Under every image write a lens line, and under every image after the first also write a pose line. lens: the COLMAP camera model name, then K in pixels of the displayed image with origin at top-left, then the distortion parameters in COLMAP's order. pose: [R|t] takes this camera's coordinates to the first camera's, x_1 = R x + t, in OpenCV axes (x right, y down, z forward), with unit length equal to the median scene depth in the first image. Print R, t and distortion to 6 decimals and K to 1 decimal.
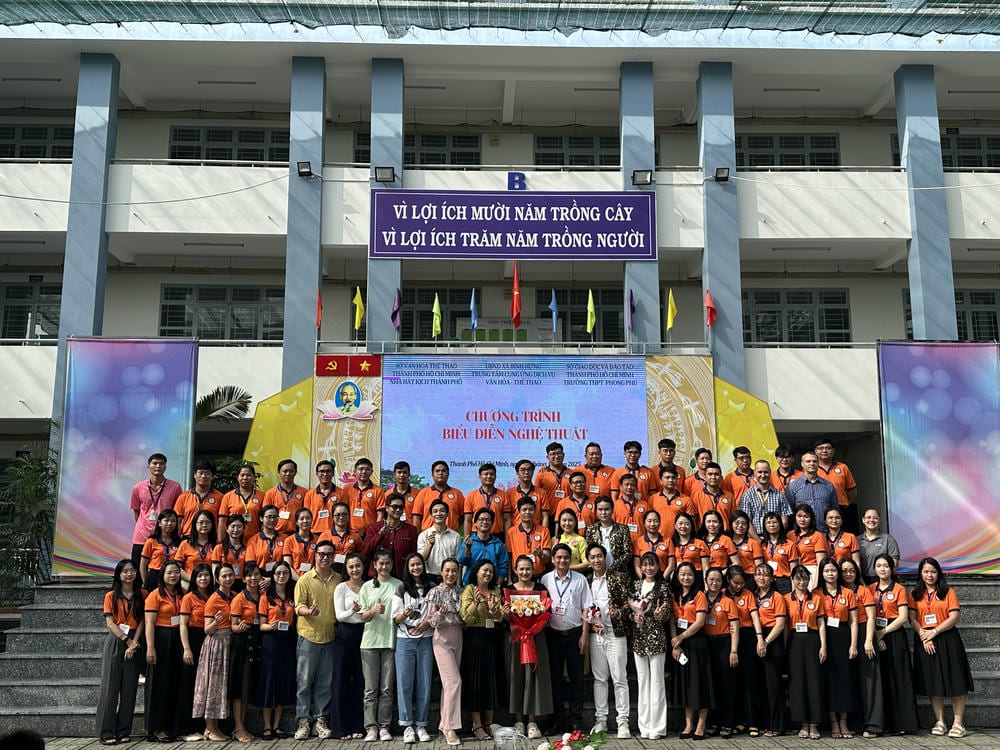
lens RADIAL K [[925.1, 0, 505.5], [0, 925.1, 374.2], [0, 0, 1]] dist [0.101483, 0.000000]
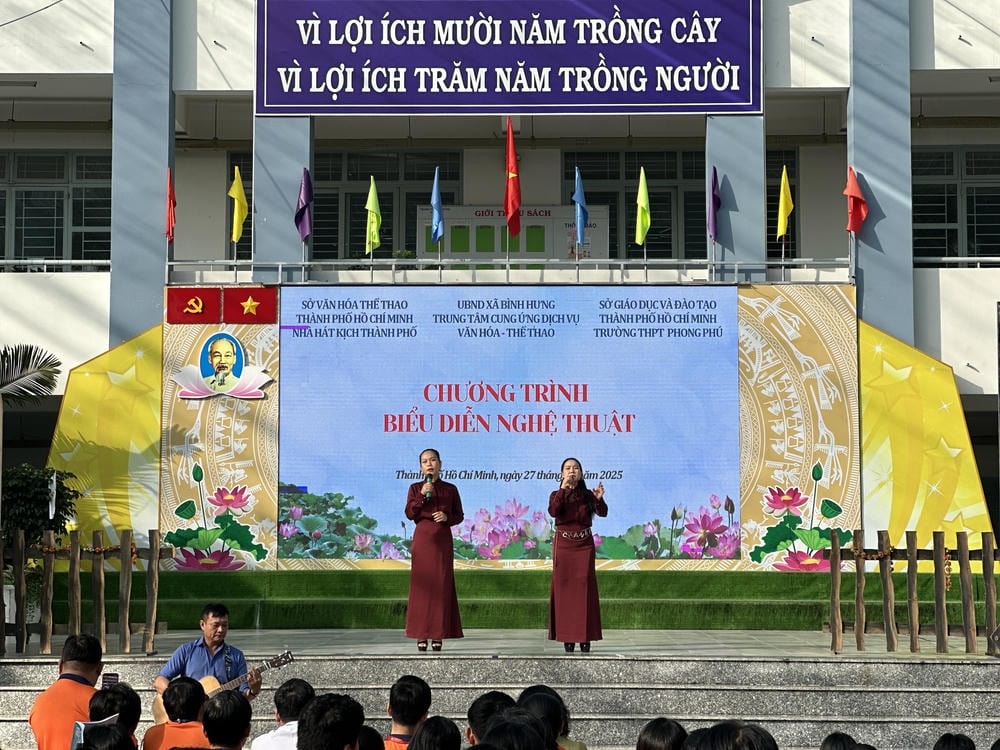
lens RADIAL K [[2200.4, 0, 497.2], [0, 2200.4, 365.0], [0, 0, 1]] dist [0.113732, 0.000000]
pose [[0.998549, -0.002931, -0.053771, 0.075763], [0.006426, 0.997869, 0.064936, -0.059485], [0.053466, -0.065187, 0.996440, -0.361972]]
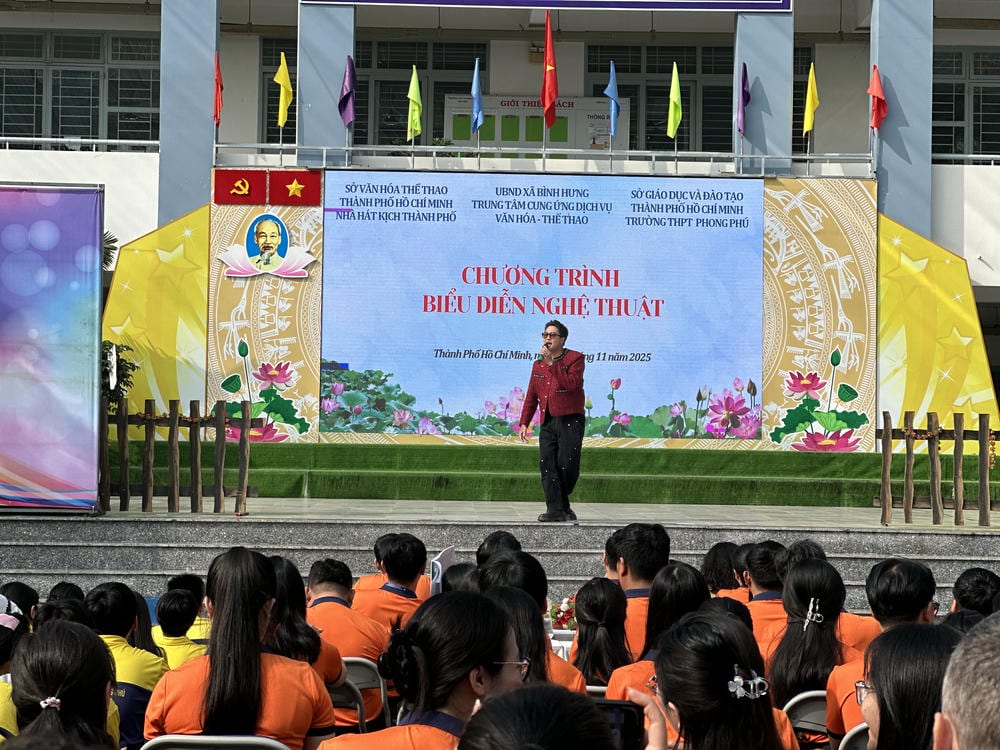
lens RADIAL K [[2200.4, 0, 489.1], [0, 2200.4, 370.0], [0, 0, 1]] dist [0.113732, 0.000000]
pose [[0.999721, 0.017110, -0.016292, -0.000544], [-0.015053, 0.992786, 0.118954, -0.062833], [0.018210, -0.118676, 0.992766, -0.423399]]
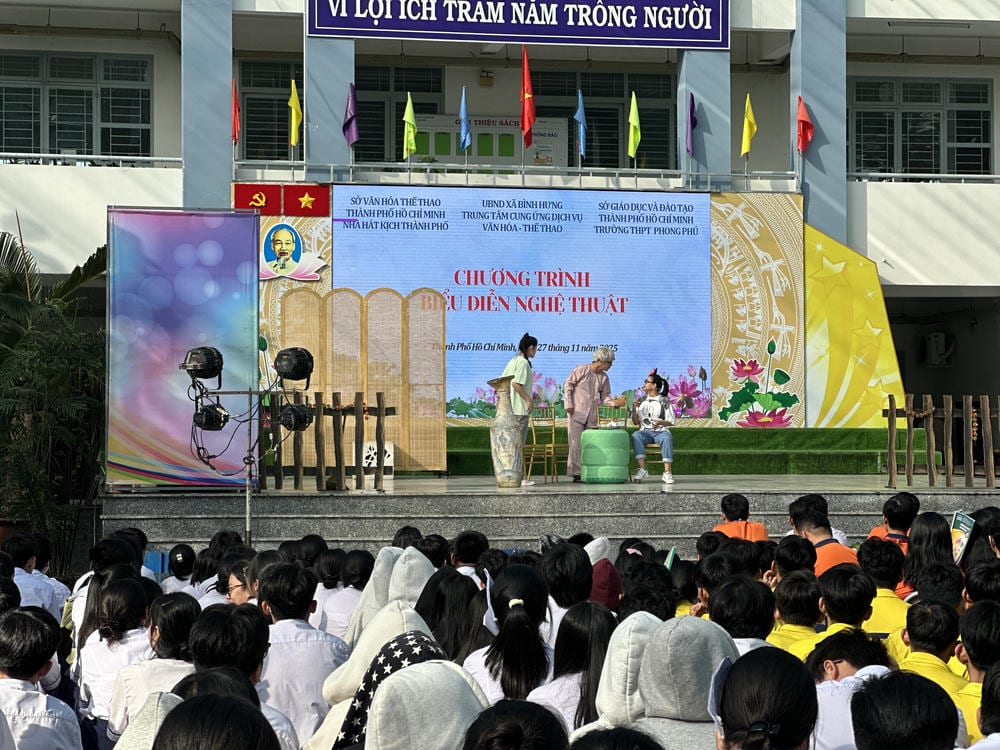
lens RADIAL K [[2200.4, 0, 490.9], [0, 2200.4, 350.7], [0, 0, 1]] dist [0.113732, 0.000000]
pose [[0.989804, 0.007983, 0.142214, -0.242943], [-0.024983, 0.992681, 0.118157, -0.092292], [-0.140230, -0.120505, 0.982758, -0.603867]]
